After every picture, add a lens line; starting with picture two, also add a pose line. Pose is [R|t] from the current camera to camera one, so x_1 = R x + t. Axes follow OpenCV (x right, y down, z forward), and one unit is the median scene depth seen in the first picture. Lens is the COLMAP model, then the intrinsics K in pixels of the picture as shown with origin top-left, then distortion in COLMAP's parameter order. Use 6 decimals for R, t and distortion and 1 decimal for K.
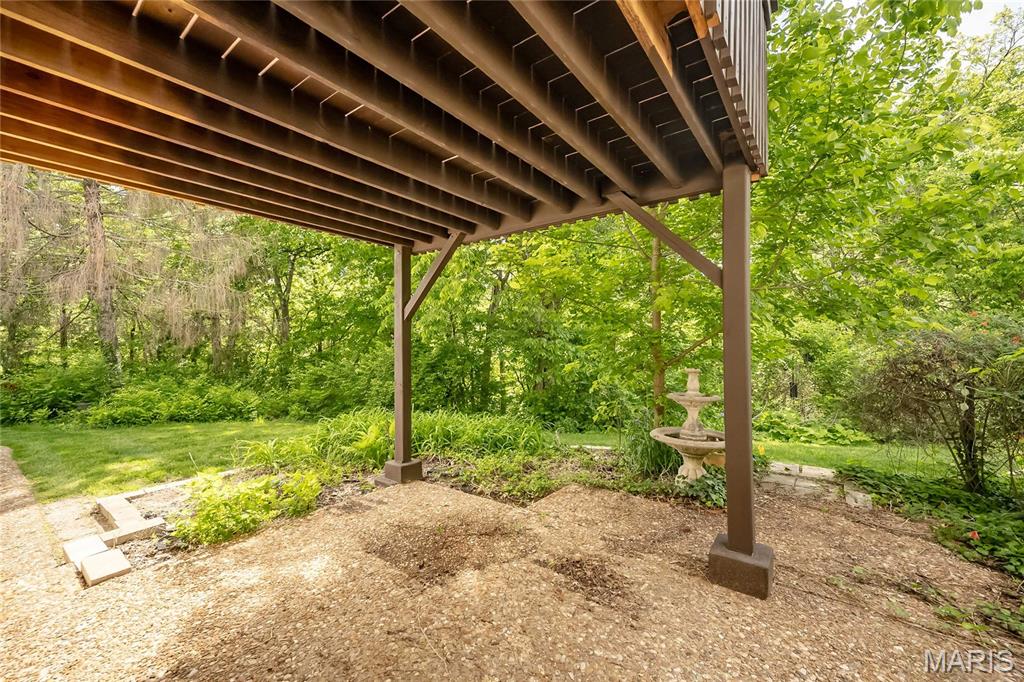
lens RADIAL K [[410.4, 0, 512.8], [0, 410.4, 347.4], [0, 0, 1]] dist [0.002159, 0.000330]
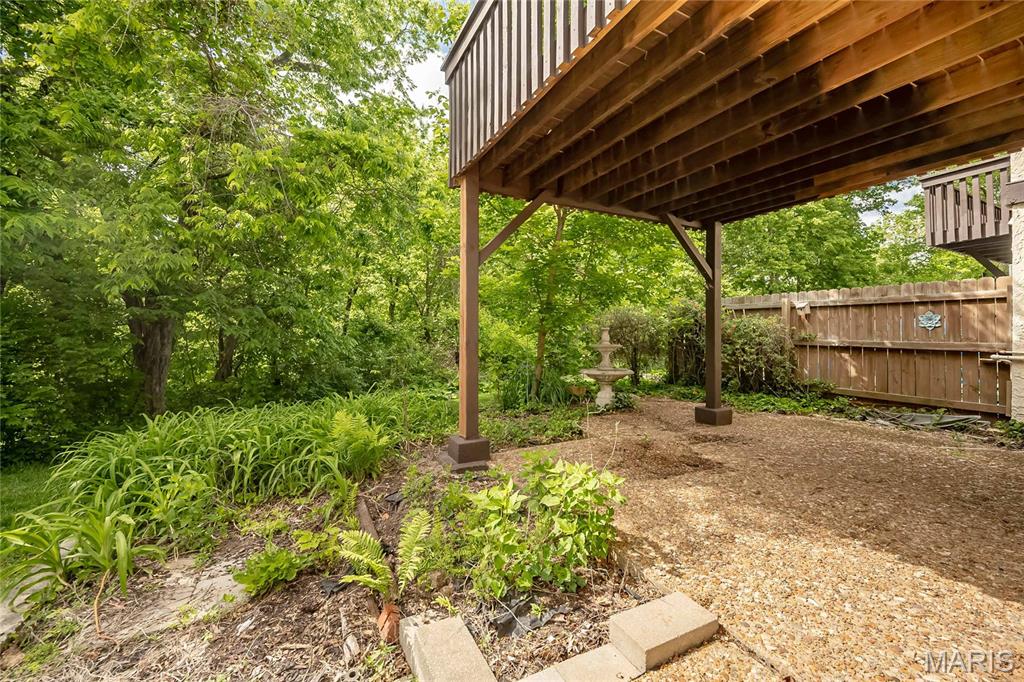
lens RADIAL K [[412.0, 0, 510.3], [0, 412.0, 326.0], [0, 0, 1]] dist [0.001248, 0.000140]
pose [[0.461293, 0.008653, 0.887206, -1.705125], [0.008511, 0.999863, -0.014177, 0.107808], [-0.887207, 0.014091, 0.461156, 0.941203]]
